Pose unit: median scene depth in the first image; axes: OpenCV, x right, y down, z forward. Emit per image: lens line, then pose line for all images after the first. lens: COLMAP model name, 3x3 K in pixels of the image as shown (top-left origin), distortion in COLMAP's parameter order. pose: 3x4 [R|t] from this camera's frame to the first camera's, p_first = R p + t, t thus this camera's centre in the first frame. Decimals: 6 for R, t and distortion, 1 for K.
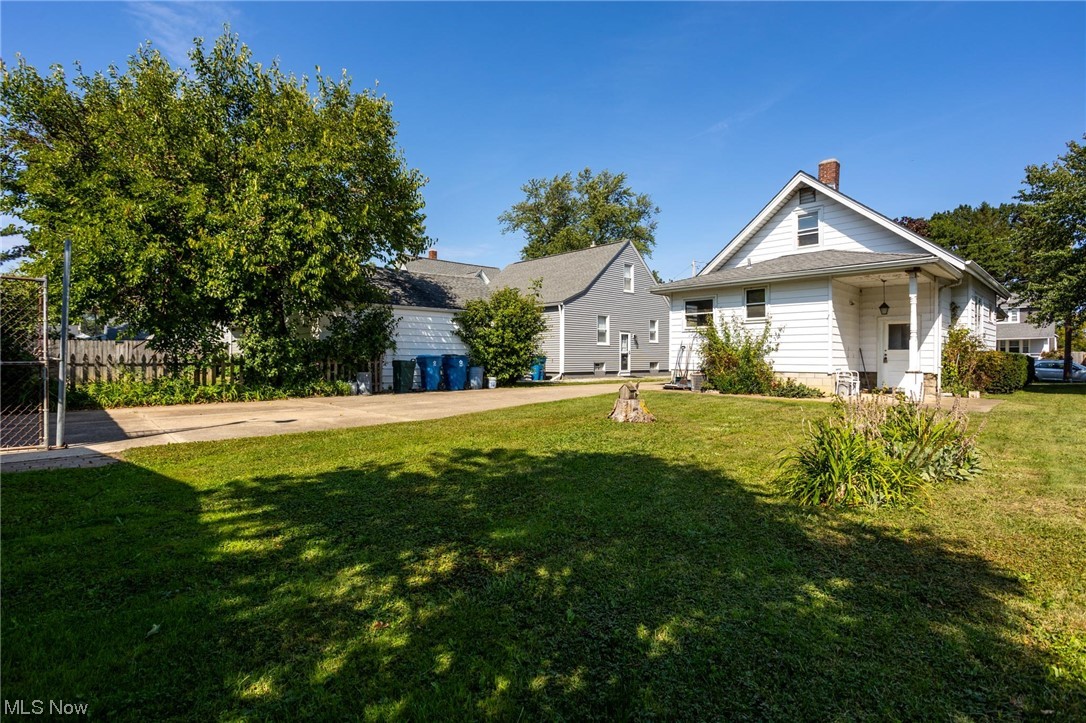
lens RADIAL K [[570.0, 0, 539.6], [0, 570.0, 362.3], [0, 0, 1]] dist [-0.026840, 0.002026]
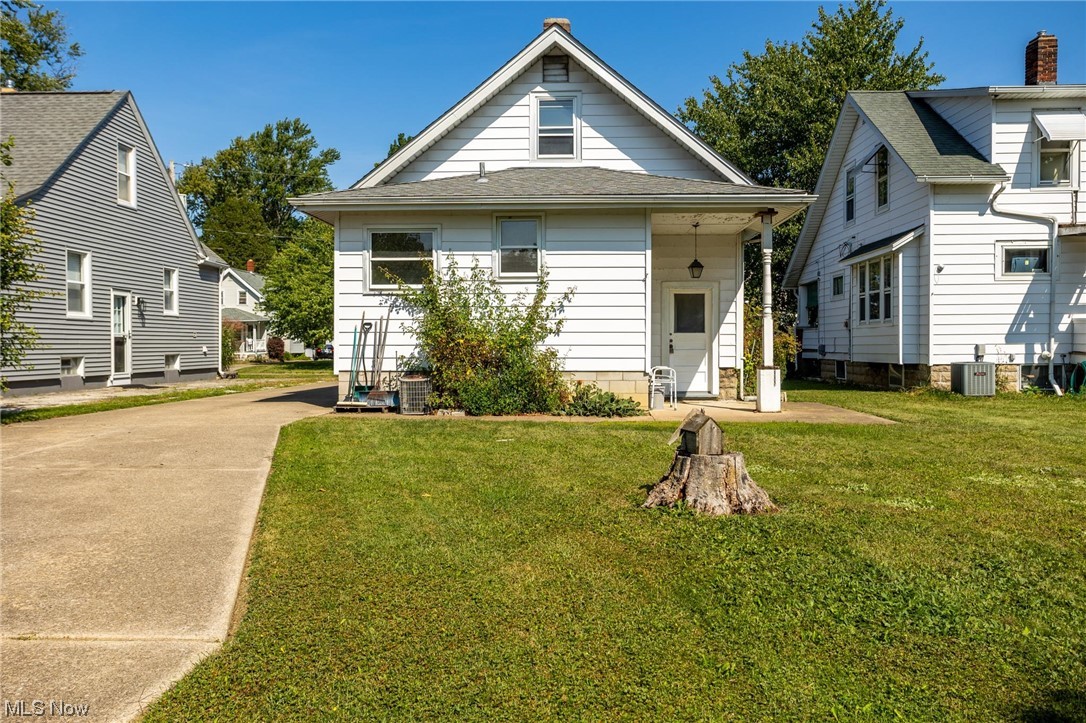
lens RADIAL K [[905.0, 0, 549.9], [0, 905.0, 353.6], [0, 0, 1]] dist [0.029201, 0.028135]
pose [[0.700718, -0.010202, 0.713365, -0.207149], [0.007701, 0.999948, 0.006737, -0.006359], [-0.713397, 0.000773, 0.700760, 0.346291]]
